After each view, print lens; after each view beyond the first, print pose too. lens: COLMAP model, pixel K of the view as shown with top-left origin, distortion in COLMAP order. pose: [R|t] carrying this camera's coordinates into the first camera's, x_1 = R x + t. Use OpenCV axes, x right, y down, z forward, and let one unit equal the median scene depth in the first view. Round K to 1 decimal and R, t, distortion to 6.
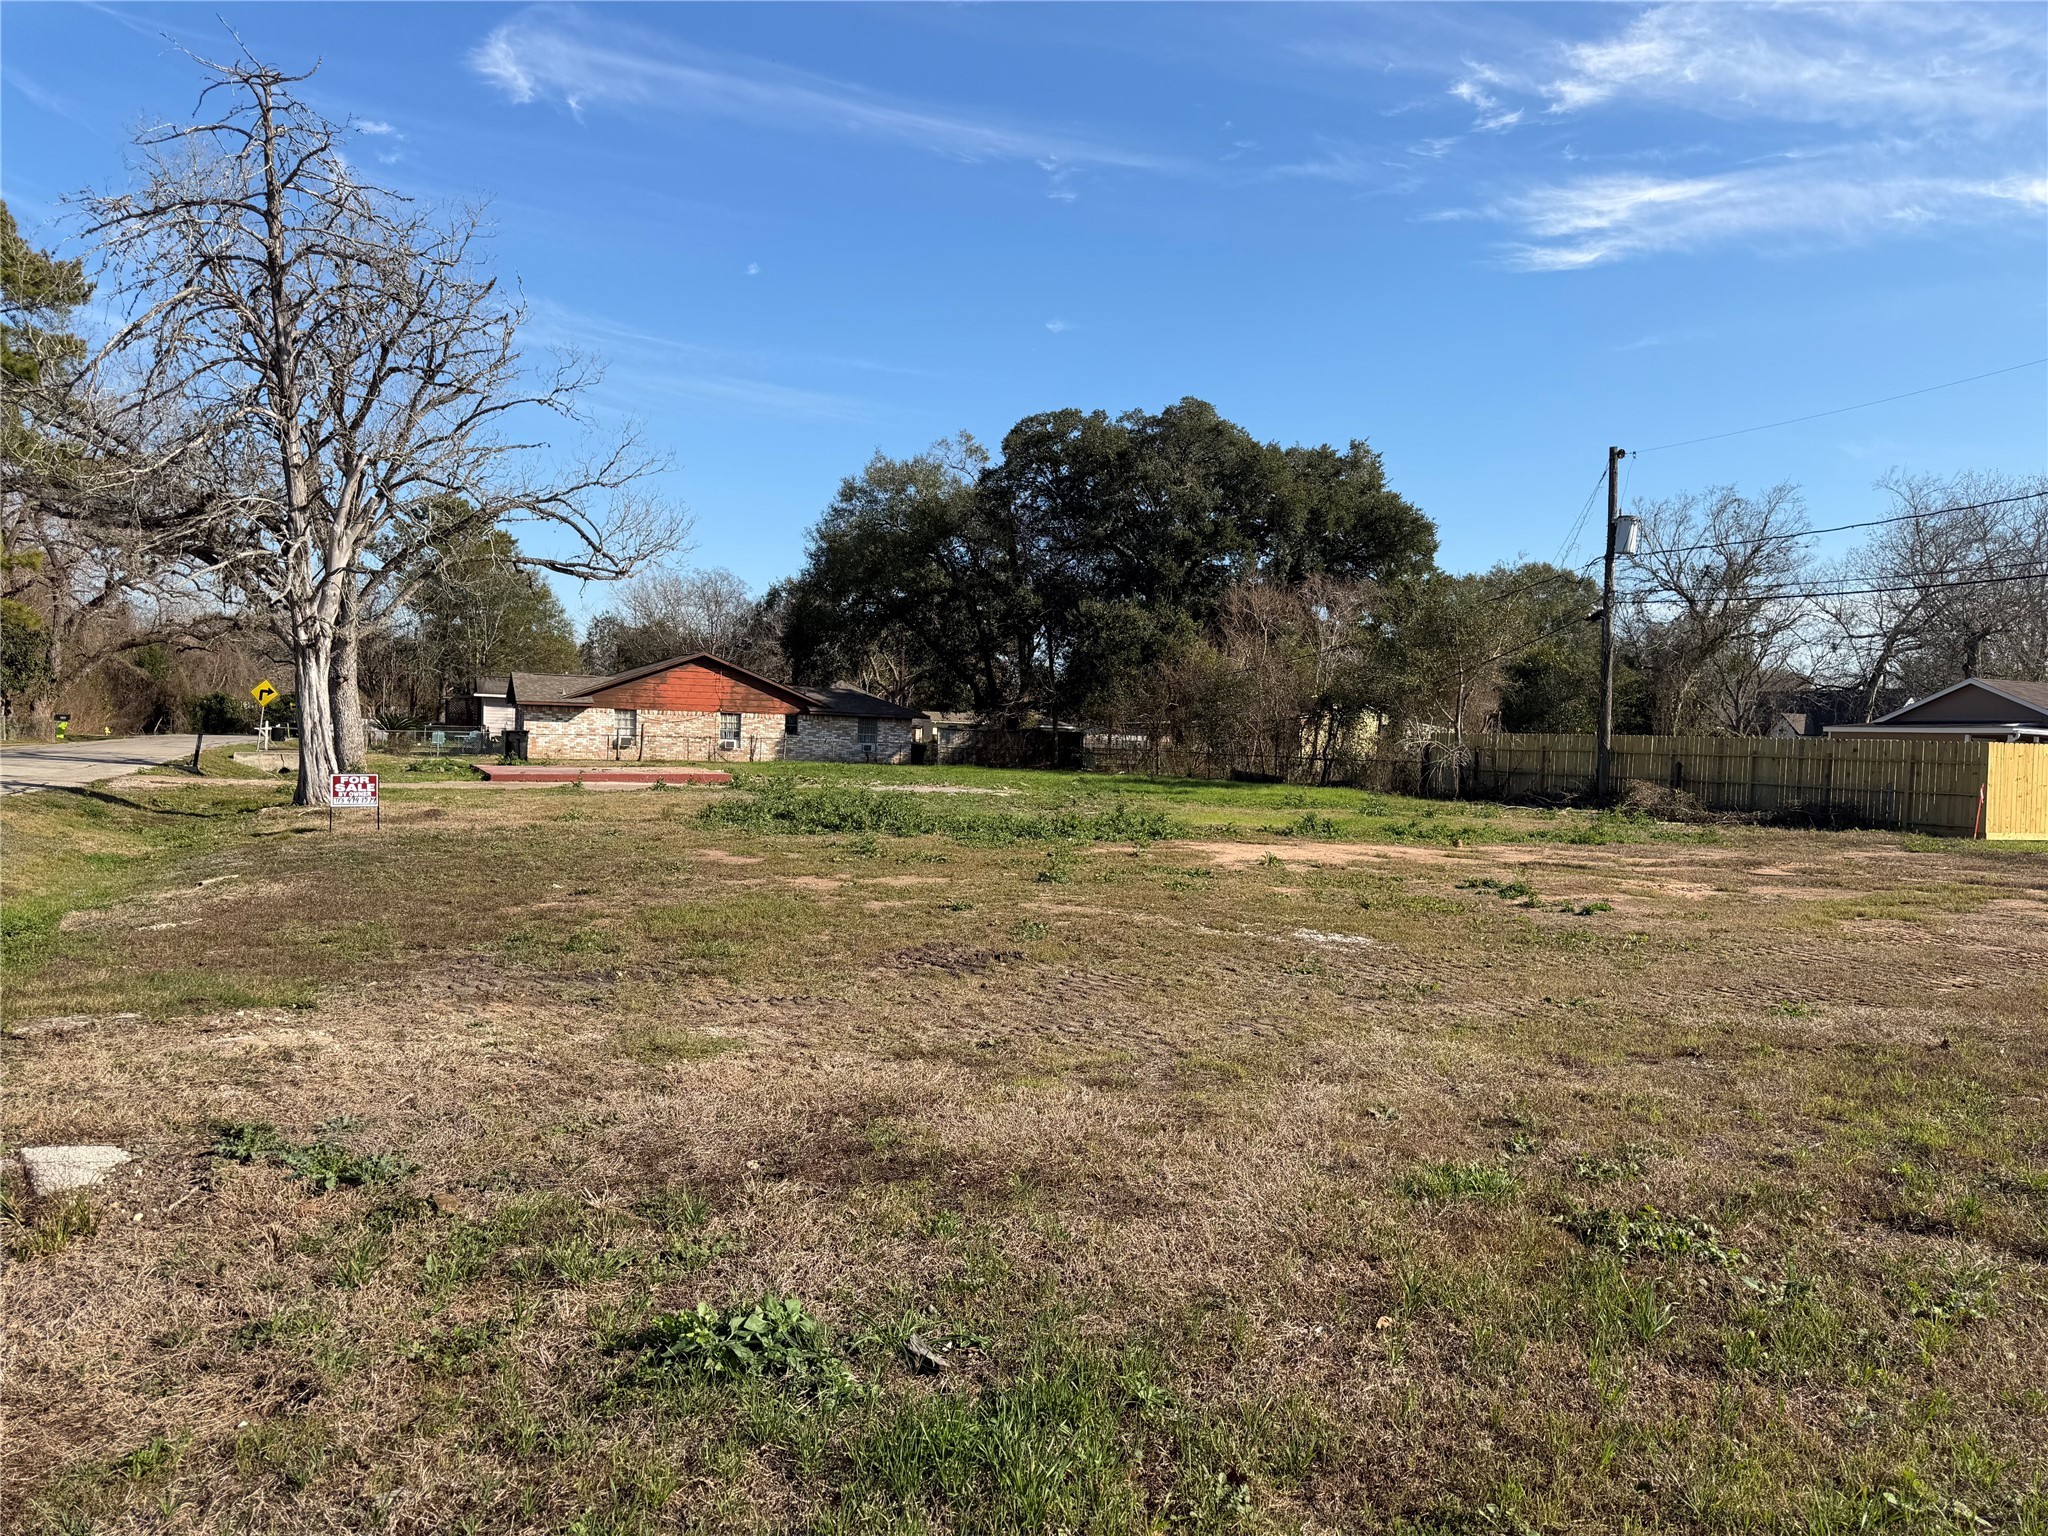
lens RADIAL K [[1434.0, 0, 1023.2], [0, 1434.0, 853.3], [0, 0, 1]] dist [0.000951, -0.022024]
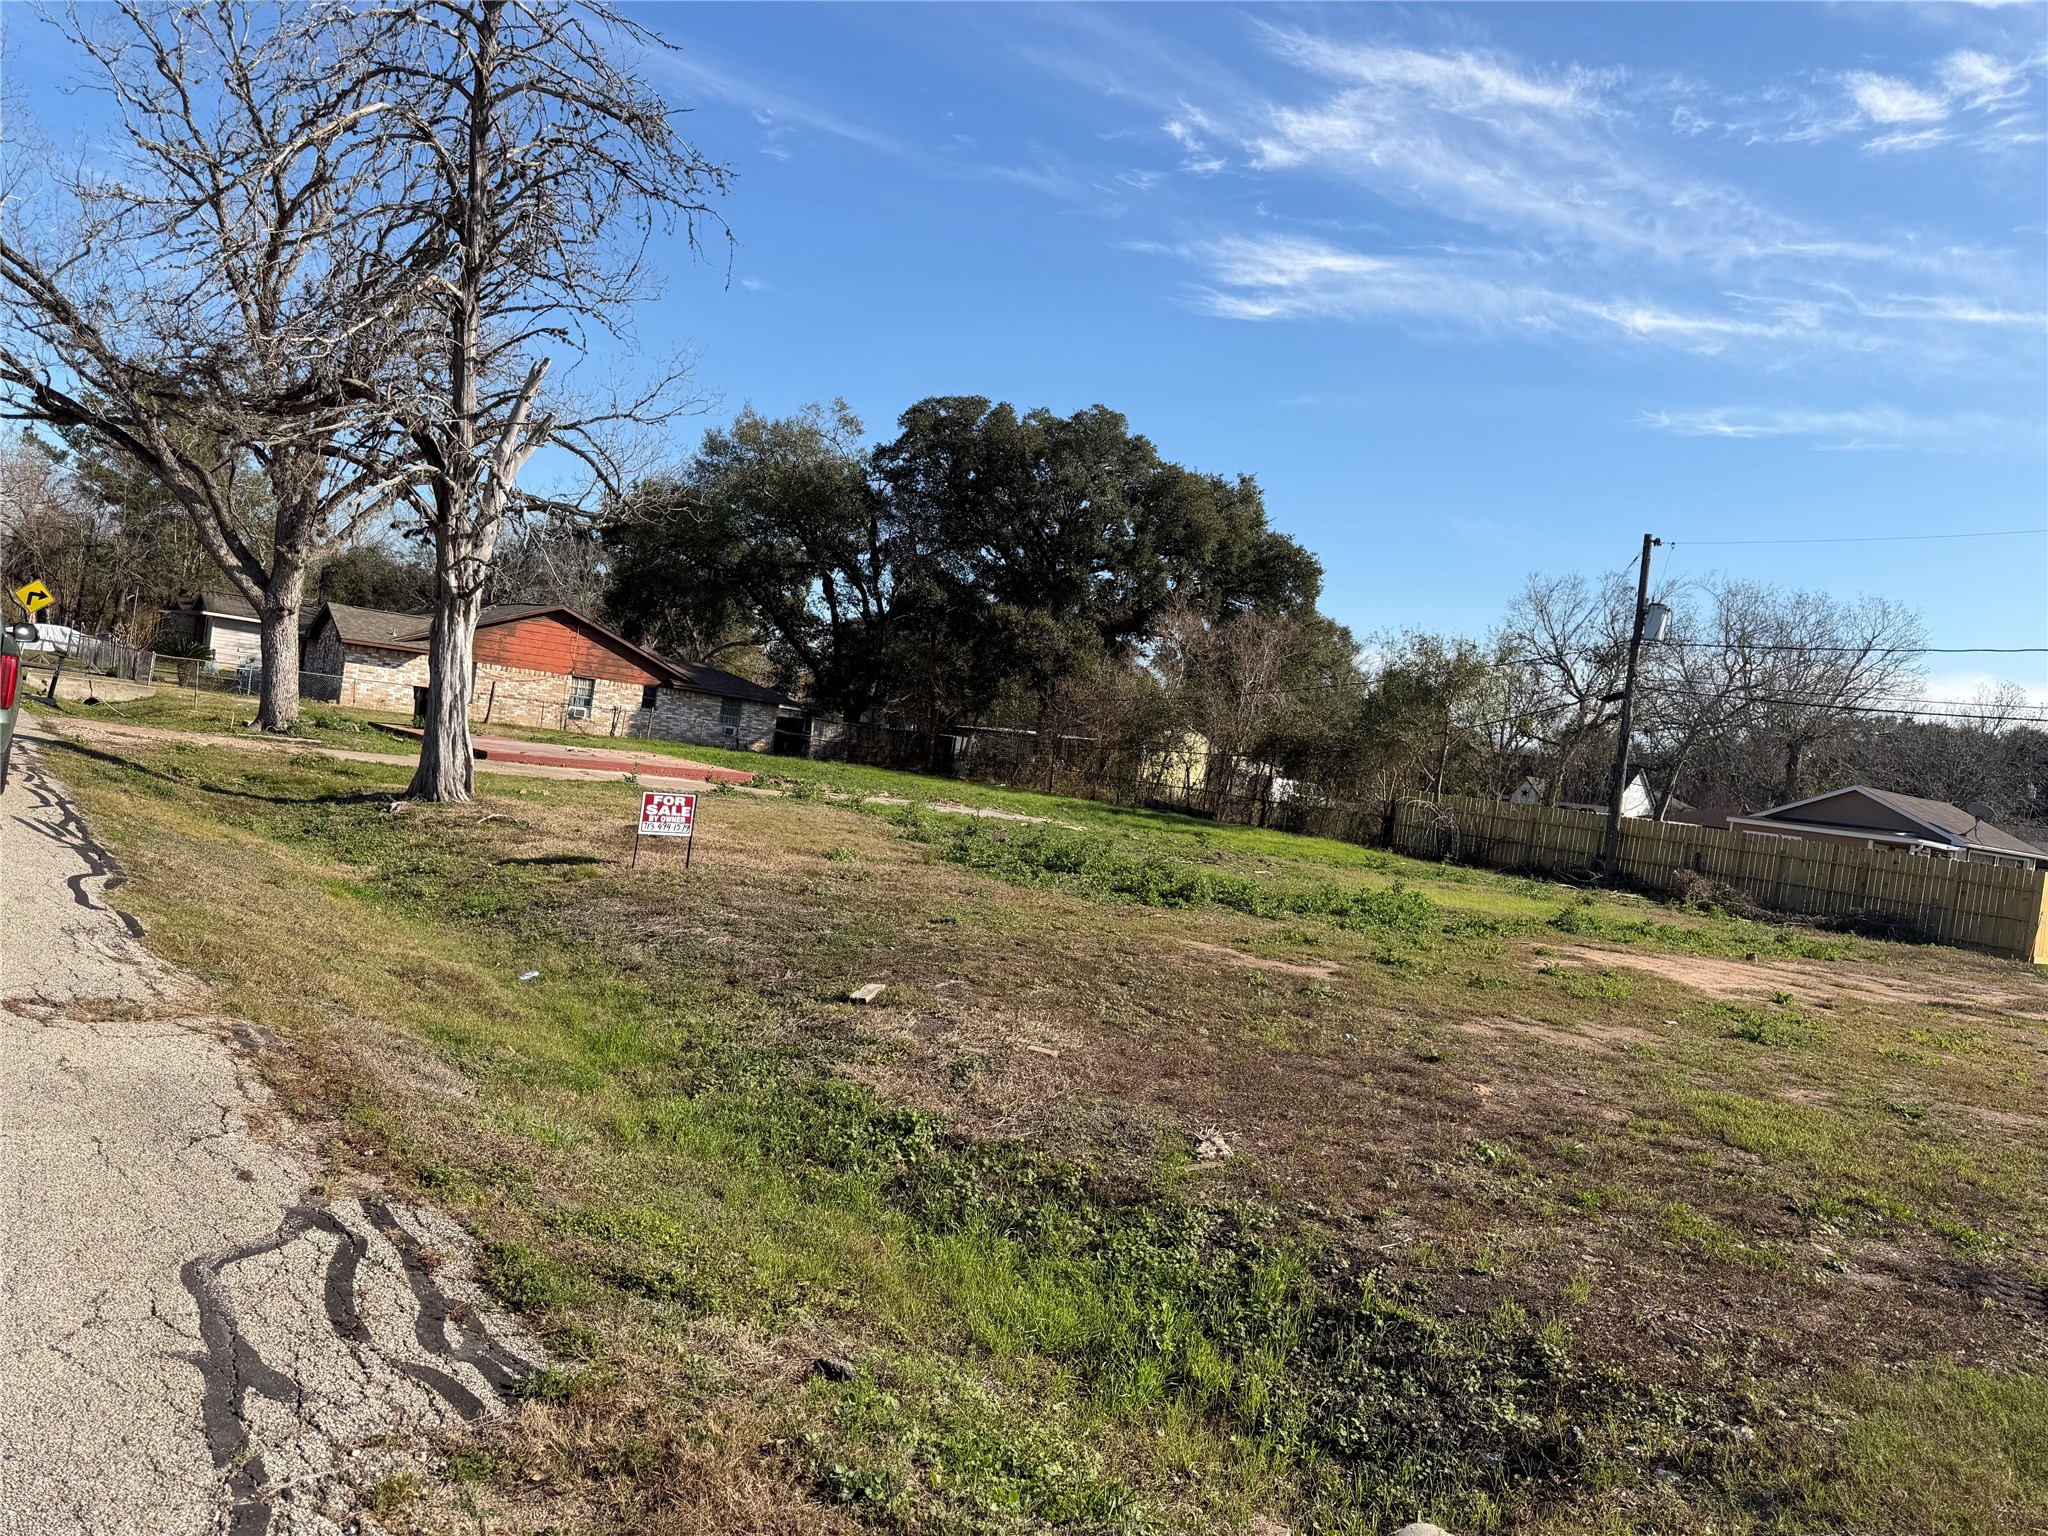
lens RADIAL K [[1424.9, 0, 1030.6], [0, 1424.9, 875.2], [0, 0, 1]] dist [0.005557, -0.031142]
pose [[0.964687, 0.077236, 0.251822, -0.144249], [-0.083897, 0.996349, 0.015808, -0.012244], [-0.249681, -0.036377, 0.967645, 0.066193]]
